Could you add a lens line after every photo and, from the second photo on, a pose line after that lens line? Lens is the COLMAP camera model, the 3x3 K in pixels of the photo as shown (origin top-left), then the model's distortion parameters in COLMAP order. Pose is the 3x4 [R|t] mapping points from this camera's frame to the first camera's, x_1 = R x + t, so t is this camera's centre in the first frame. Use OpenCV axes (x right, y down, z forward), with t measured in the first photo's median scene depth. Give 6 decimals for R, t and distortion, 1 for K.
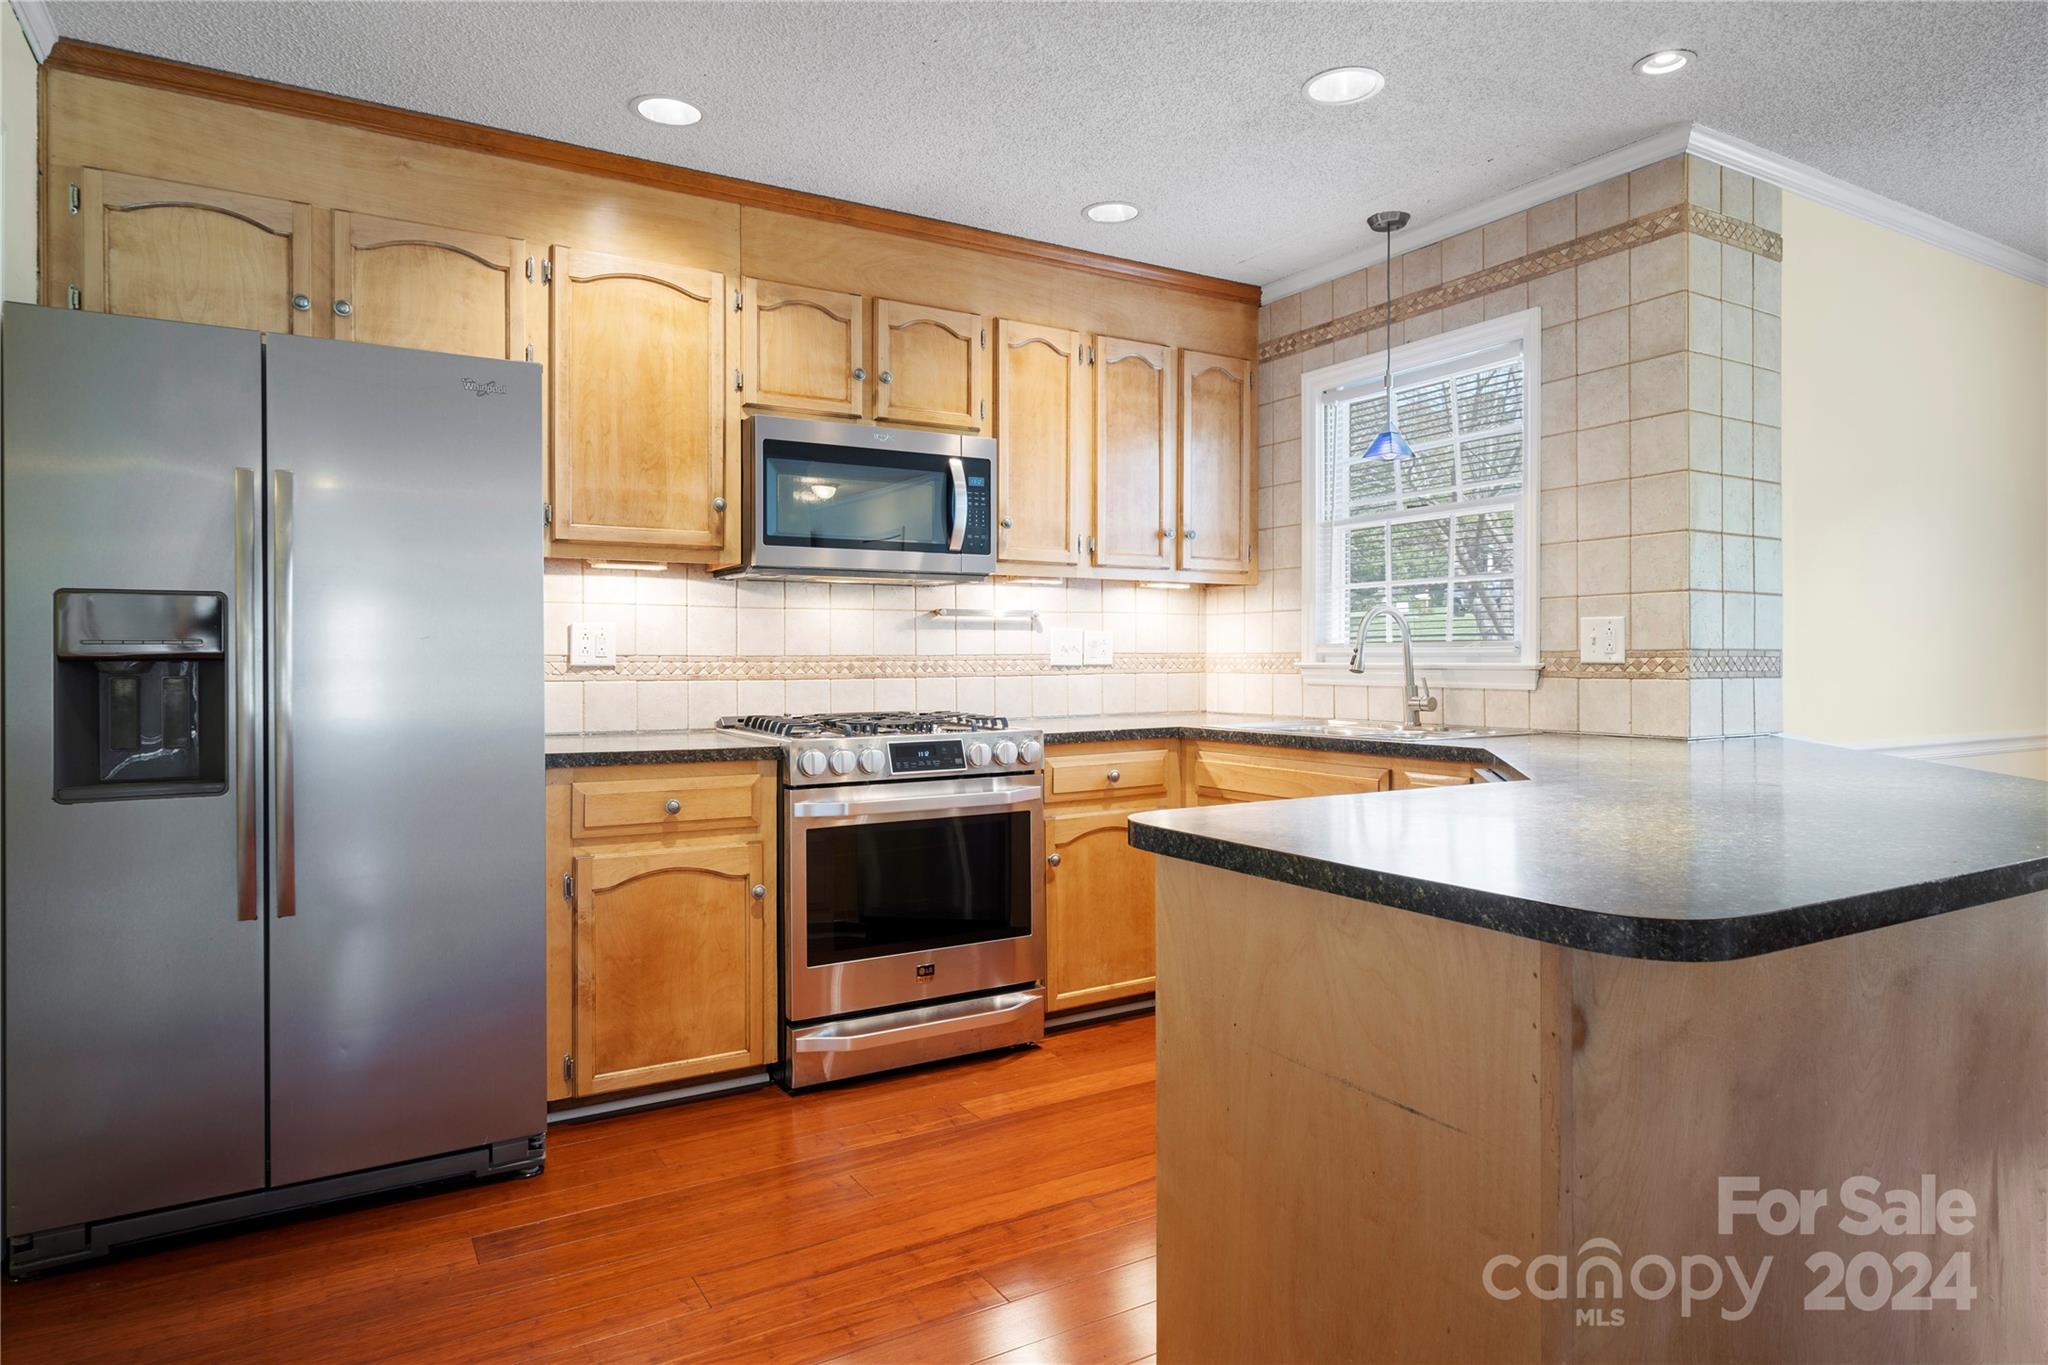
lens RADIAL K [[1179.7, 0, 1027.3], [0, 1179.7, 661.4], [0, 0, 1]] dist [0.003924, -0.001587]
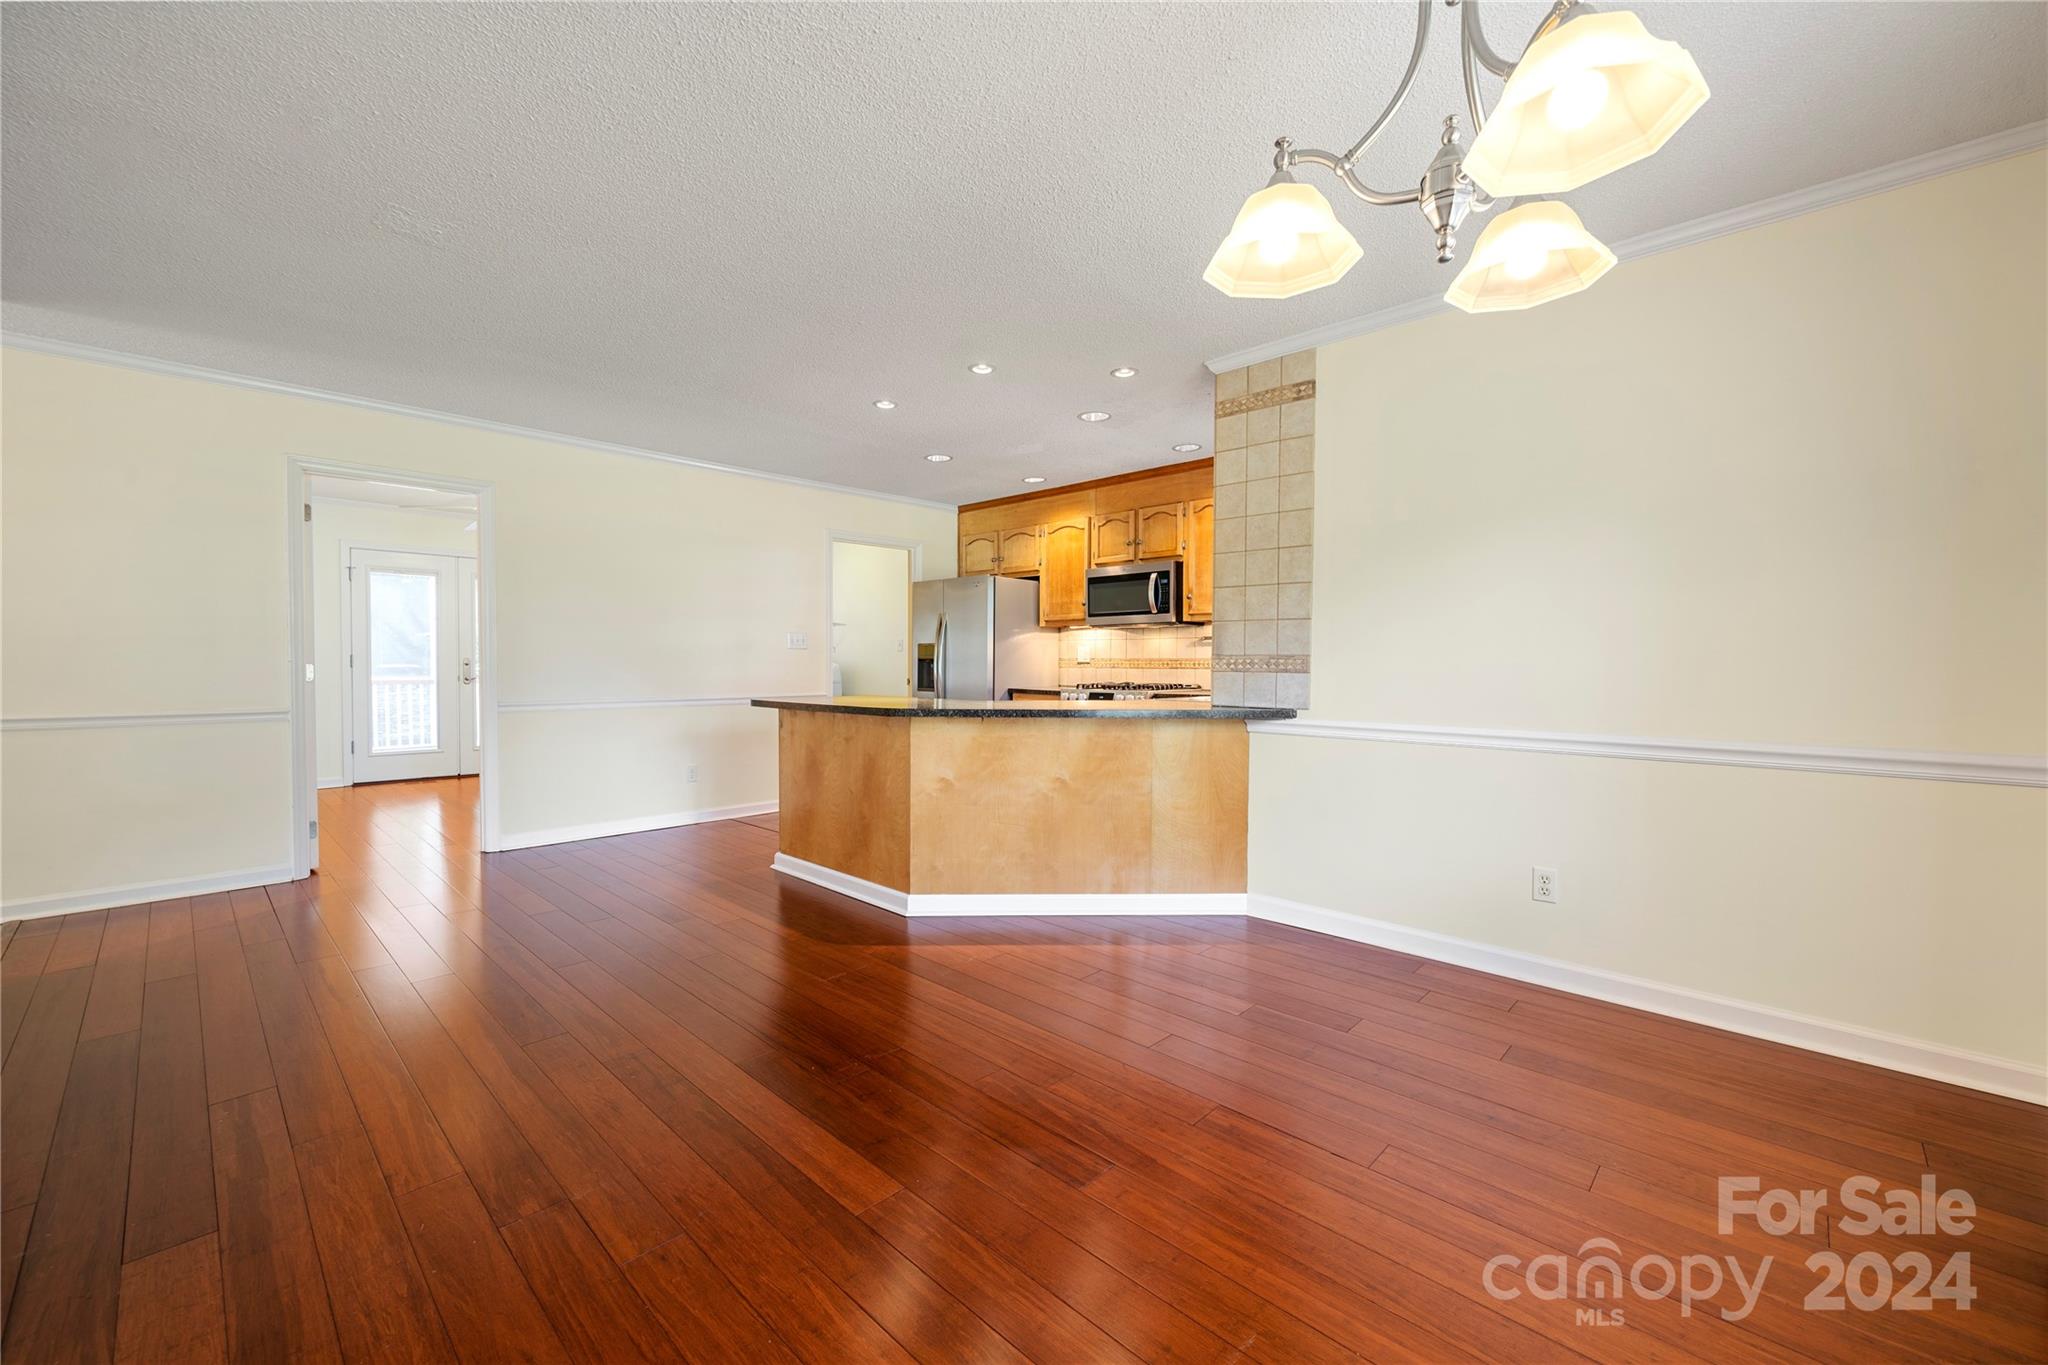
lens RADIAL K [[816.7, 0, 1024.0], [0, 816.7, 682.5], [0, 0, 1]] dist [0.000246, 0.000011]
pose [[0.268649, 0.028423, -0.962819, 1.532704], [-0.006494, 0.999595, 0.027697, -0.001371], [0.963216, -0.001189, 0.268725, 0.360849]]
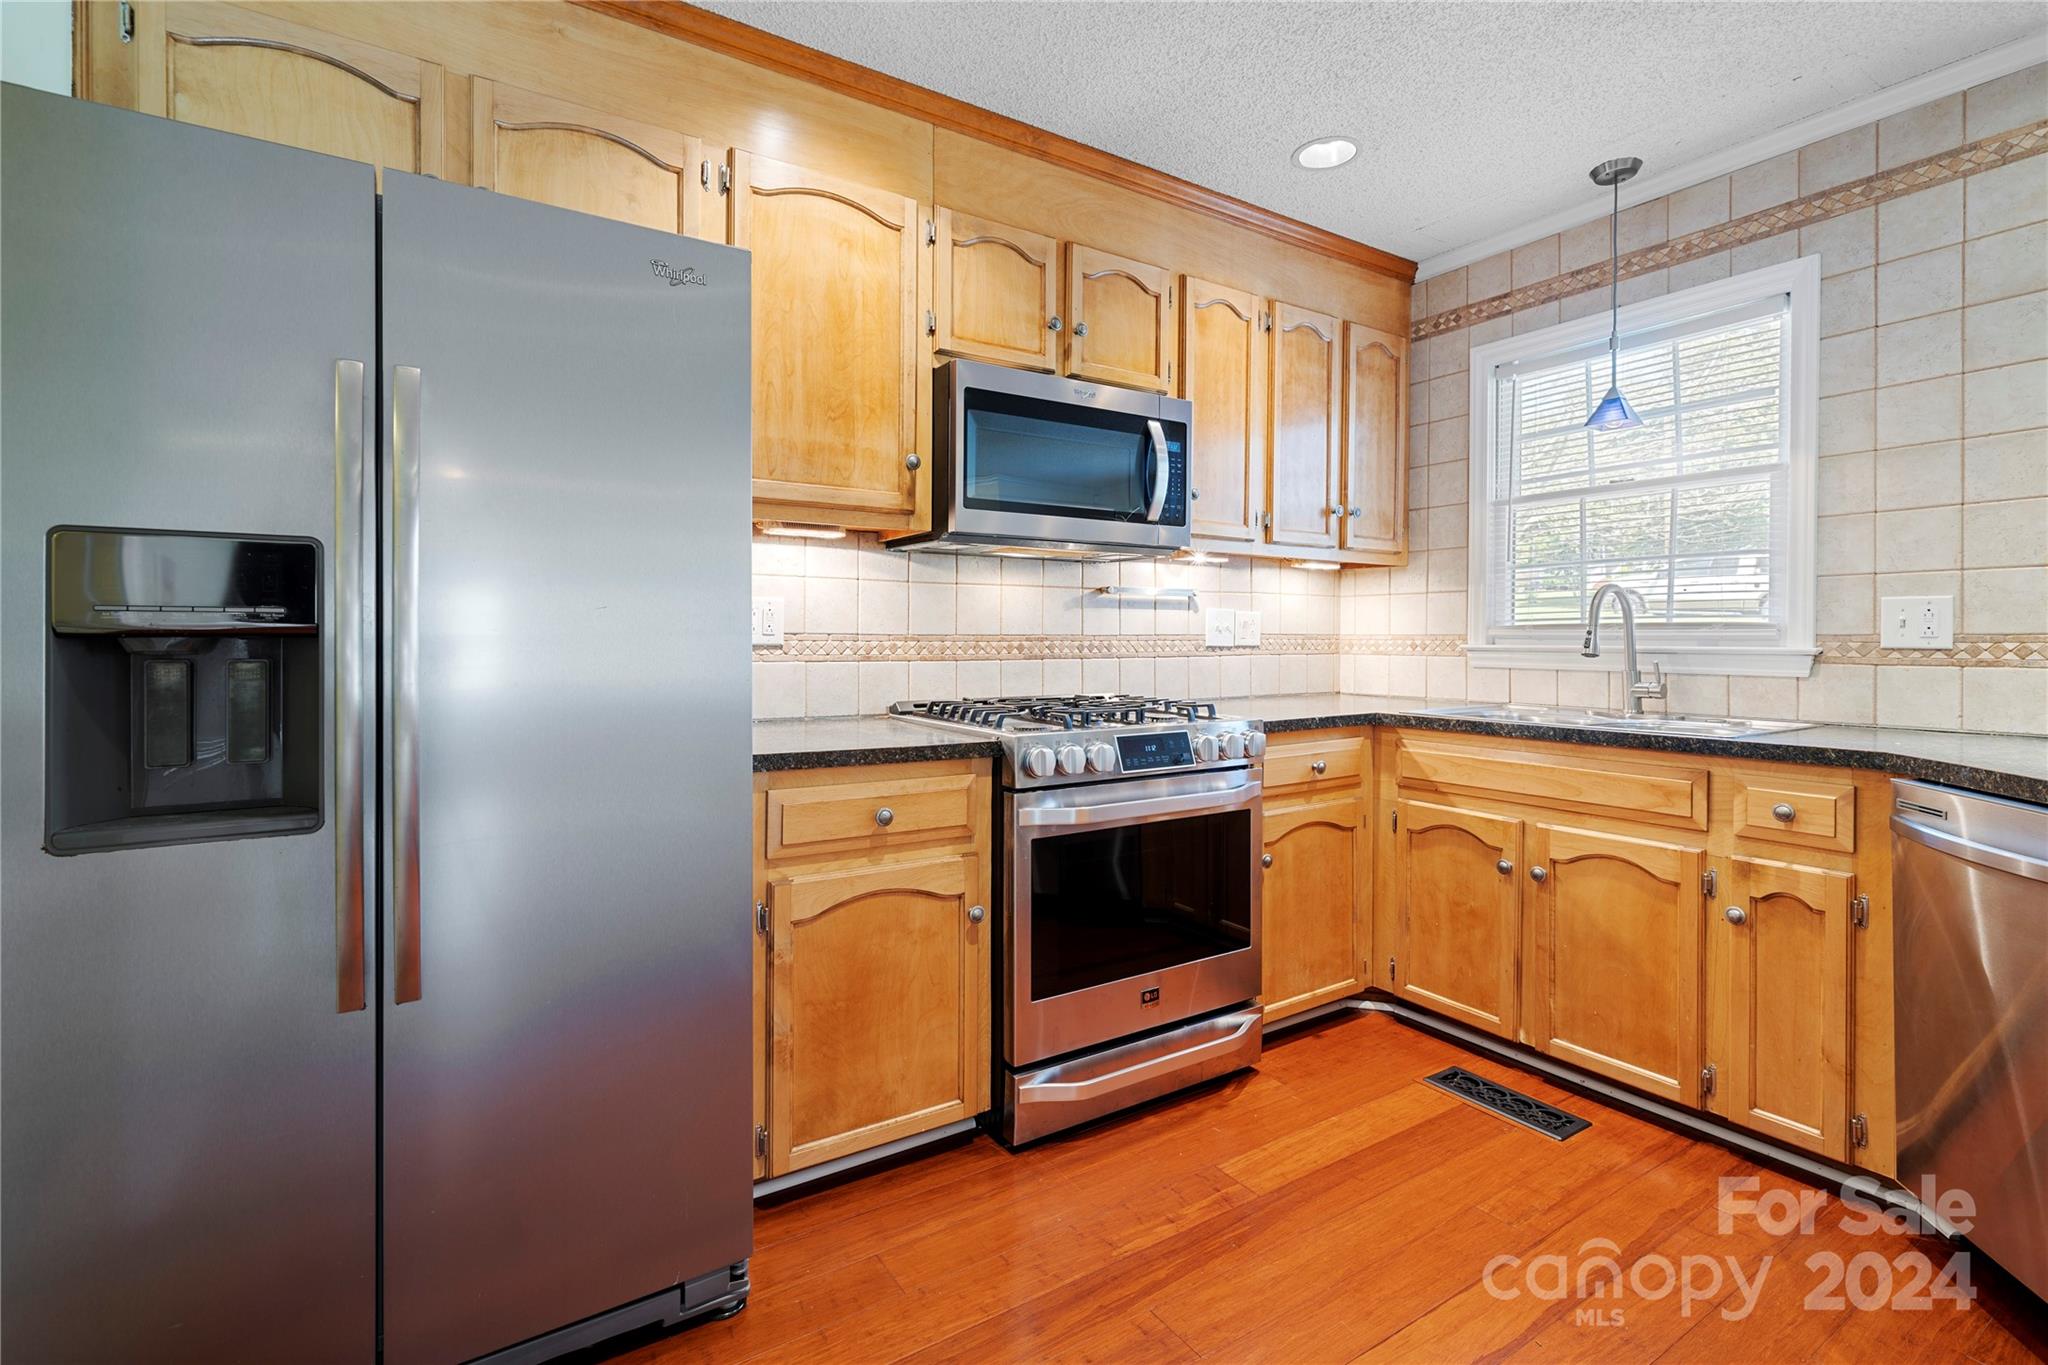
lens RADIAL K [[918.8, 0, 1020.1], [0, 918.8, 642.1], [0, 0, 1]] dist [0.000150, 0.000481]
pose [[0.999683, 0.005569, 0.024545, -0.198146], [-0.005618, 0.999982, 0.001919, -0.000831], [-0.024533, -0.002056, 0.999697, 0.317628]]
